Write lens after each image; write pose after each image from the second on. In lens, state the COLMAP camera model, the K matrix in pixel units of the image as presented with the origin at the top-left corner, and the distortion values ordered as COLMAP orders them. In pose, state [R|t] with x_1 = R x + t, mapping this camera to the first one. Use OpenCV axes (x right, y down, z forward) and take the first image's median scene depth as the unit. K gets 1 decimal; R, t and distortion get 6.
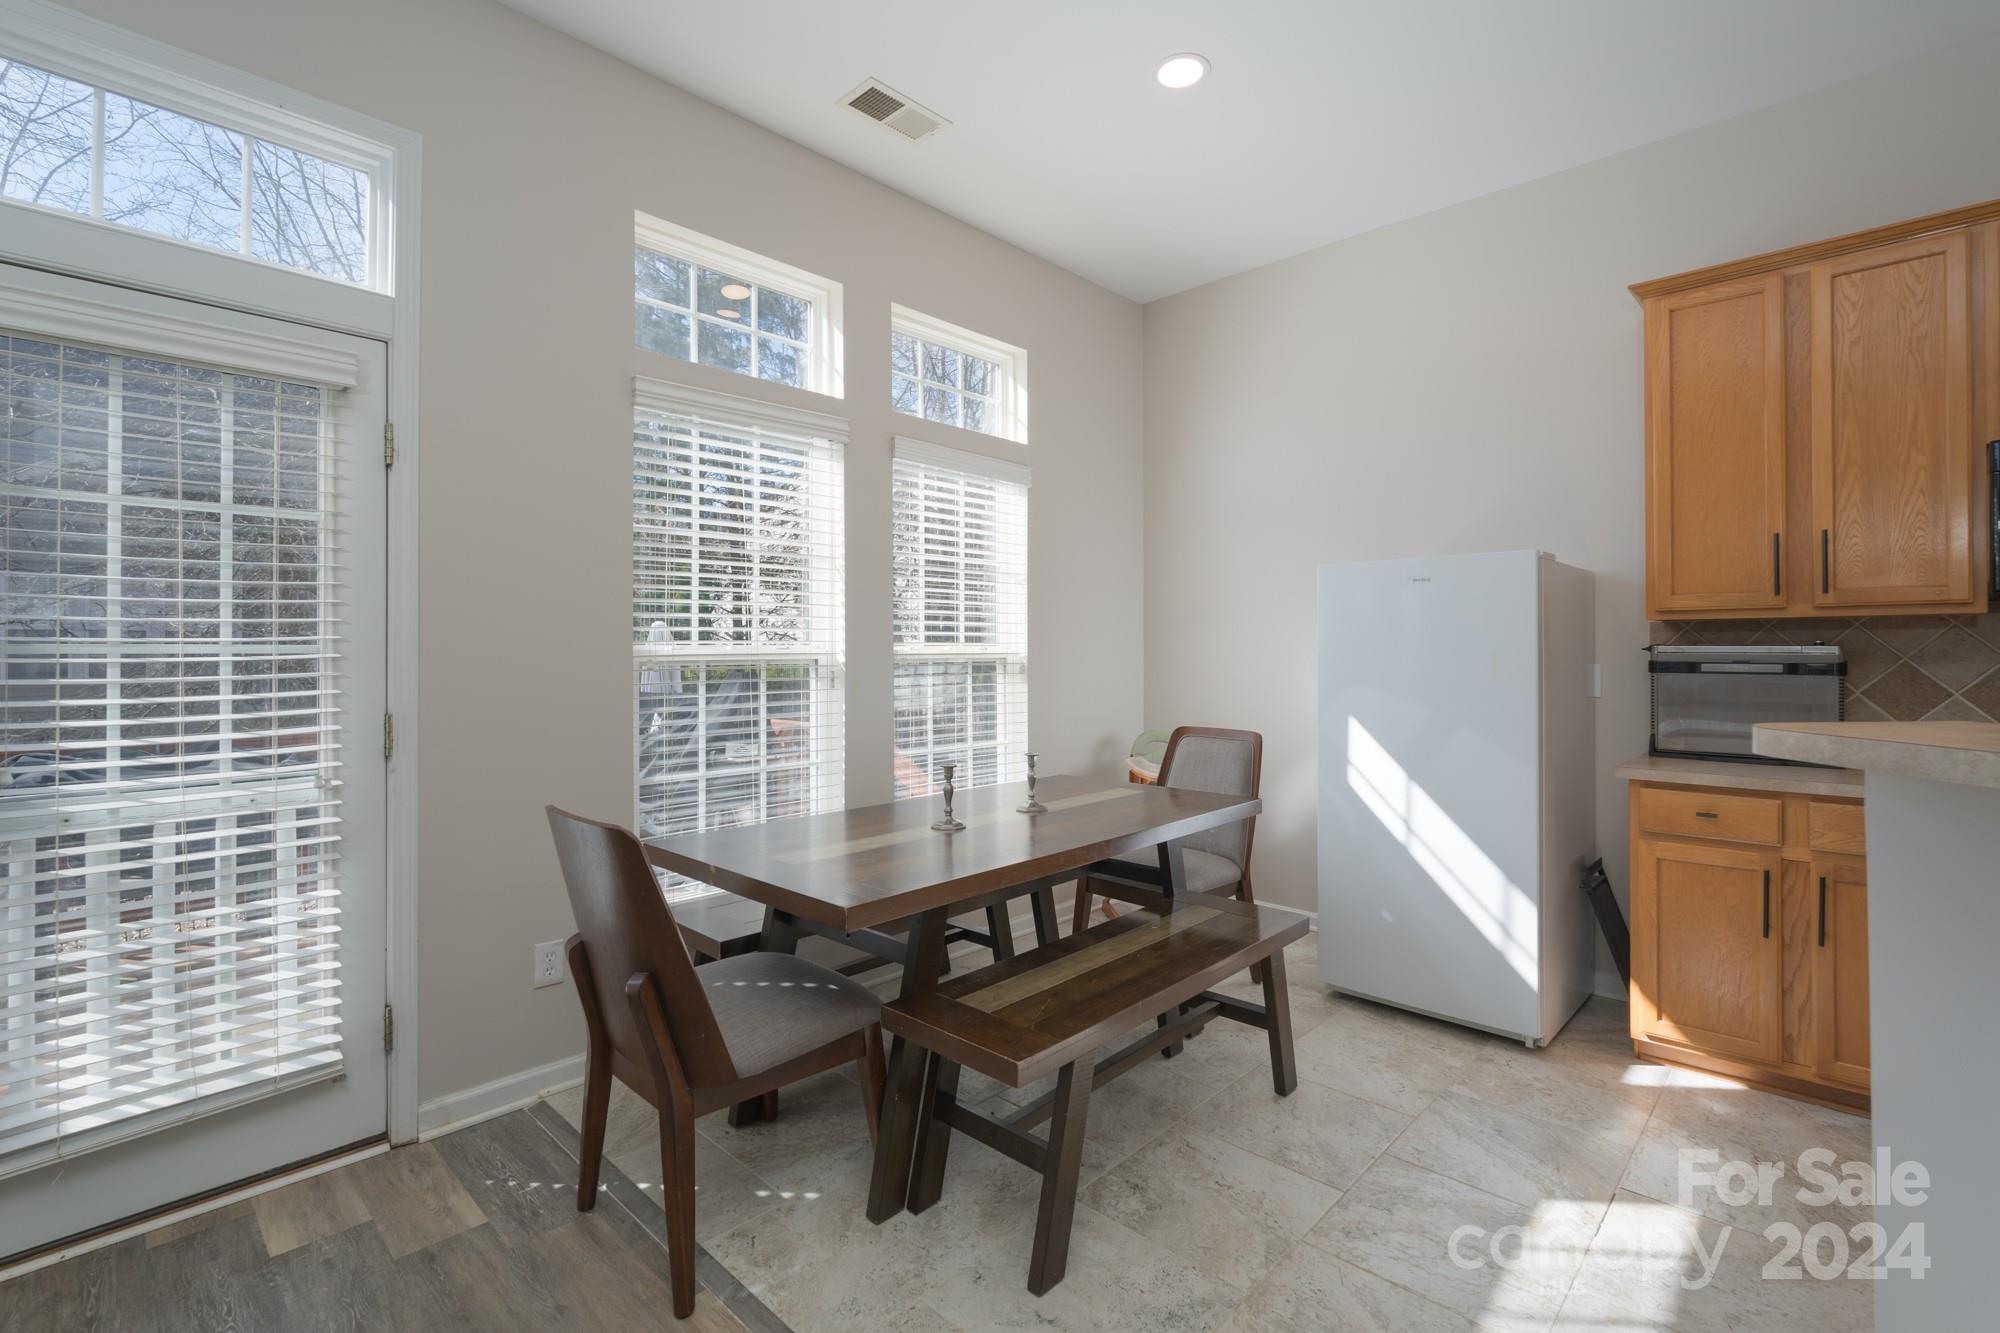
lens RADIAL K [[886.7, 0, 1006.8], [0, 886.7, 636.6], [0, 0, 1]] dist [0.000365, 0.000092]
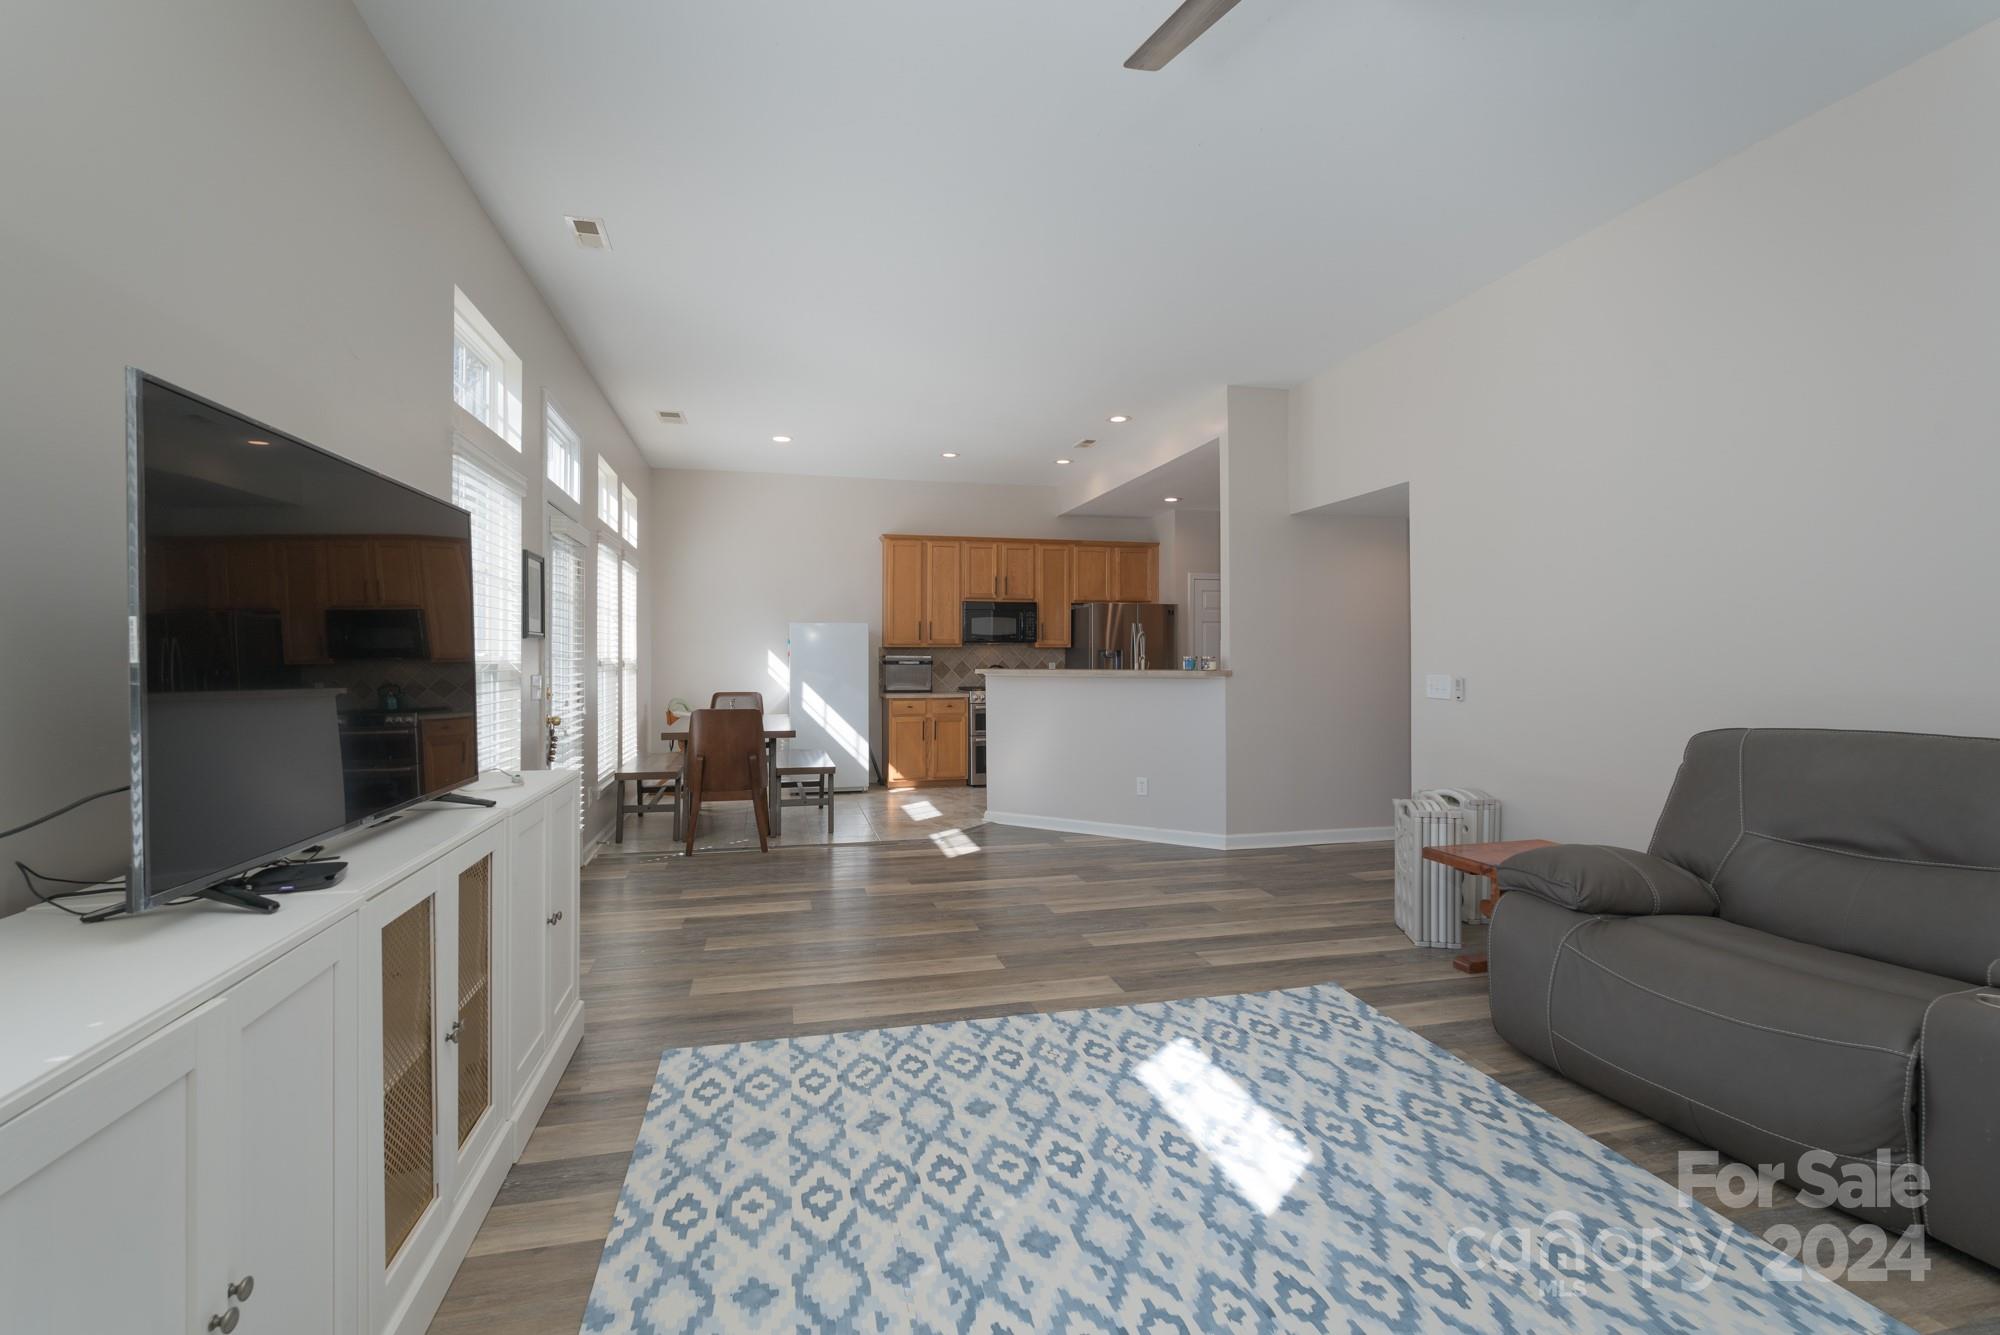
lens RADIAL K [[902.0, 0, 1000.4], [0, 902.0, 653.4], [0, 0, 1]] dist [0.000251, 0.000039]
pose [[0.539220, 0.007186, 0.842134, -1.710966], [-0.006948, 0.999968, -0.004084, 0.013757], [-0.842136, -0.003649, 0.539252, -1.006046]]
